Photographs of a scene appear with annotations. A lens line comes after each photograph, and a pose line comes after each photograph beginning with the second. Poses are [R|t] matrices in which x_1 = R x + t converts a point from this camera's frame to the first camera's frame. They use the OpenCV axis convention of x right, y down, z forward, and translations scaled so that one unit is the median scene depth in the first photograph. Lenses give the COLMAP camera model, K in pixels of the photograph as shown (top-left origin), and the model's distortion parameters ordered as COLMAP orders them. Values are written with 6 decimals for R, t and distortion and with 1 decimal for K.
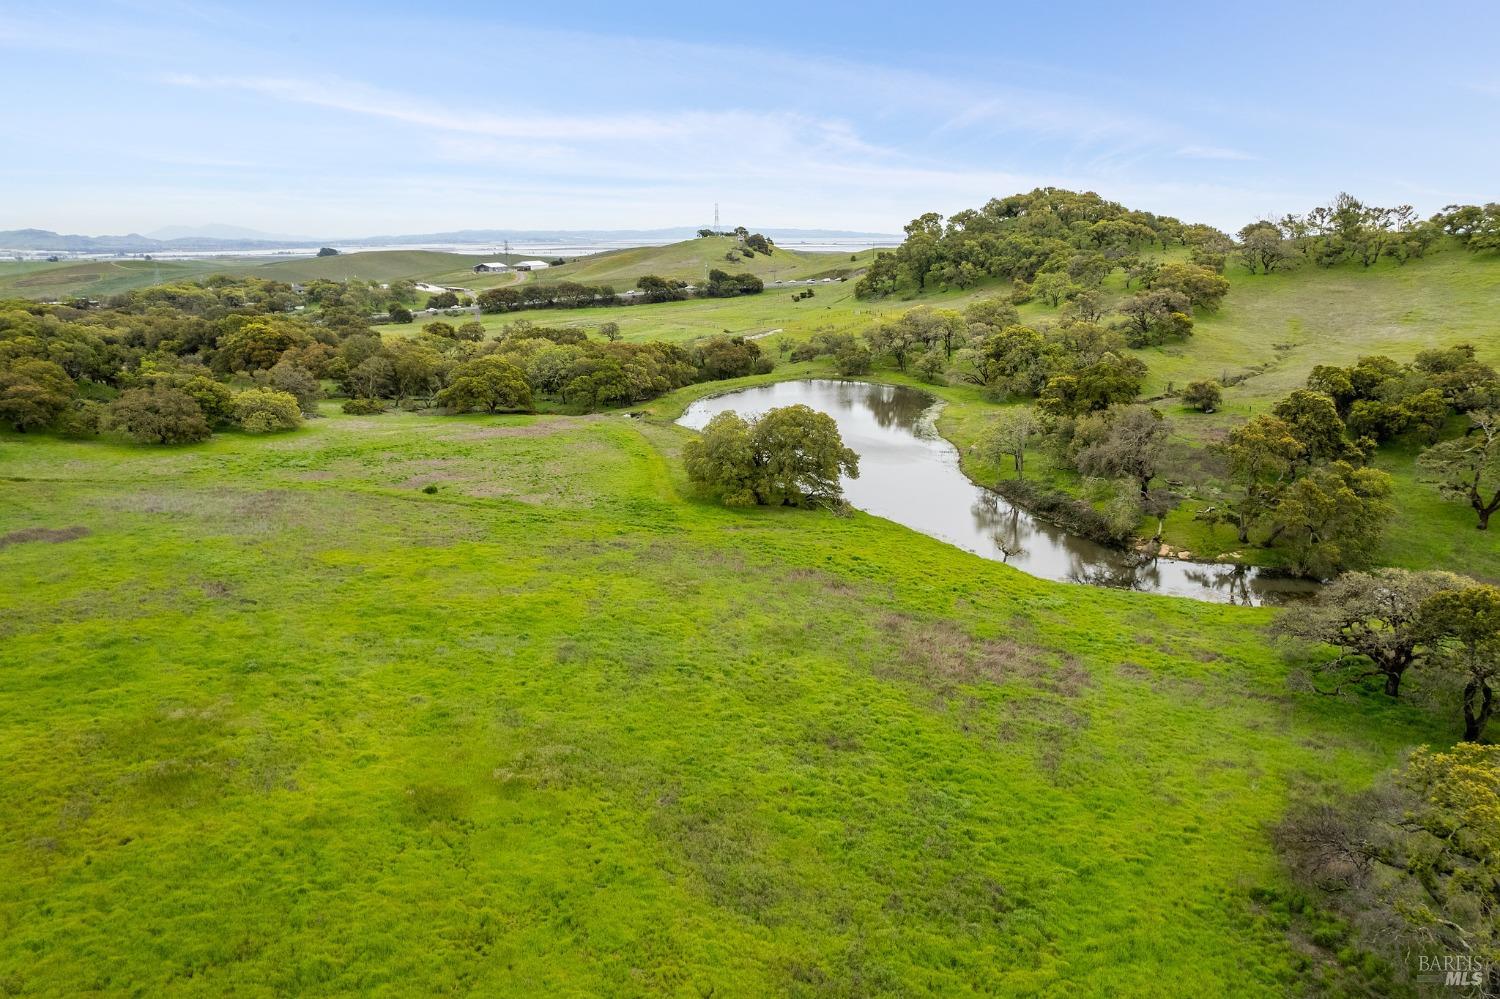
lens RADIAL K [[973.5, 0, 755.5], [0, 973.5, 500.2], [0, 0, 1]] dist [-0.076753, 0.066938]
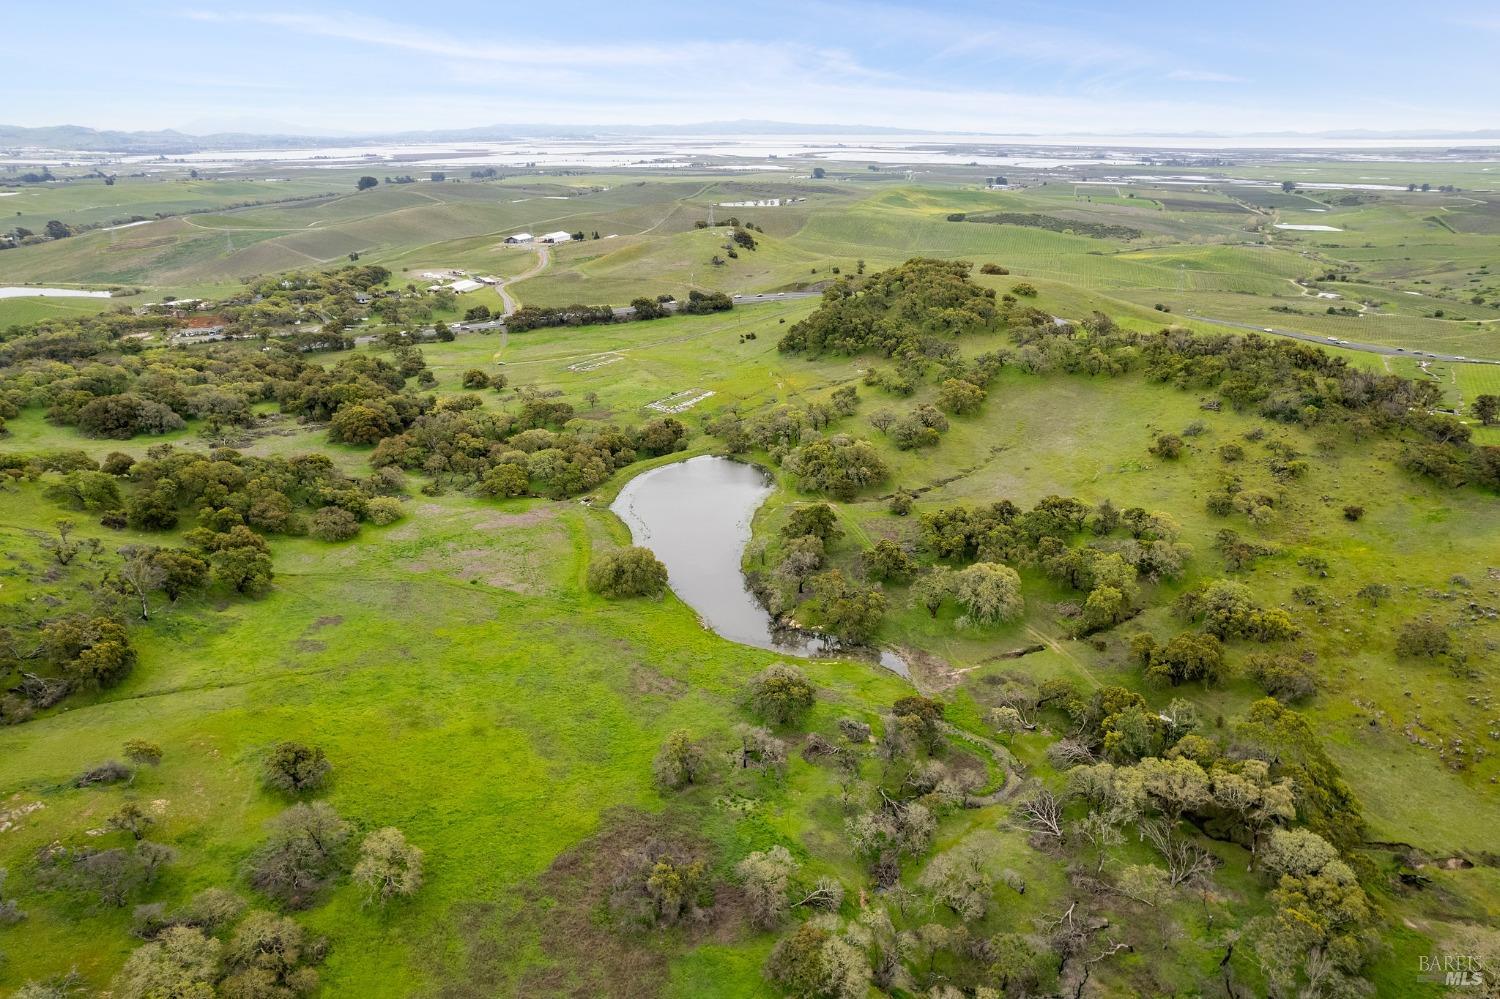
lens RADIAL K [[973.5, 0, 754.9], [0, 973.5, 508.0], [0, 0, 1]] dist [-0.076753, 0.066938]
pose [[0.999175, 0.018288, -0.036263, 0.175784], [-0.014249, 0.993977, 0.108660, -0.196983], [0.038032, -0.108054, 0.993417, -0.529854]]
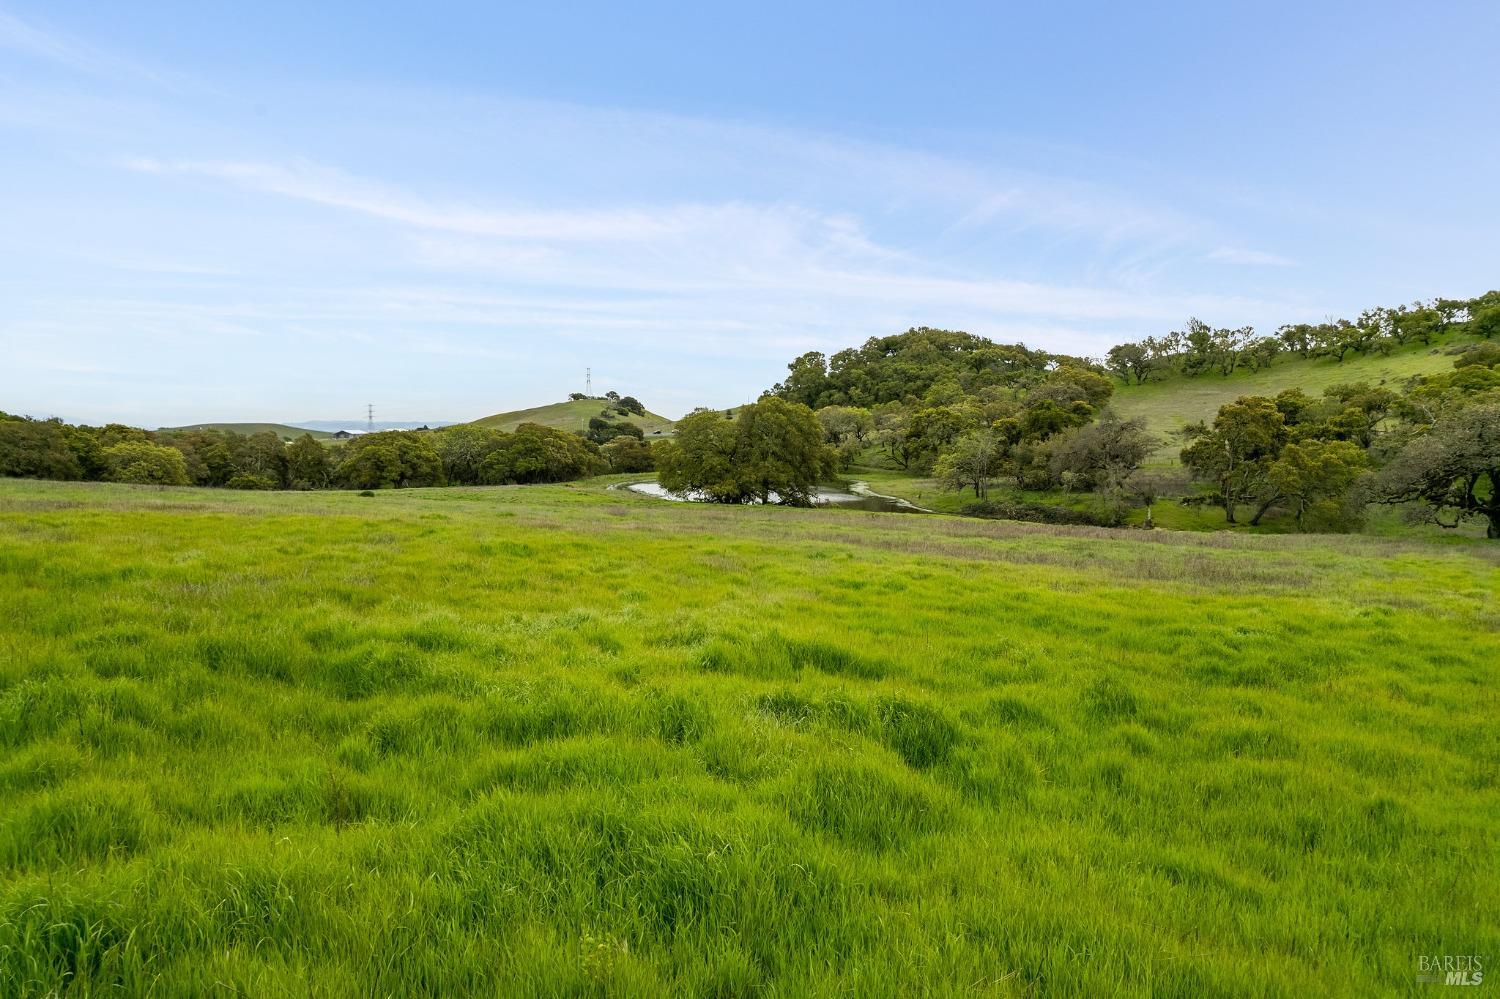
lens RADIAL K [[973.5, 0, 754.0], [0, 973.5, 471.6], [0, 0, 1]] dist [-0.076753, 0.066938]
pose [[0.989165, -0.003831, 0.146756, -0.053338], [0.036058, 0.975378, -0.217573, 0.080920], [-0.142309, 0.220508, 0.964948, 0.042514]]
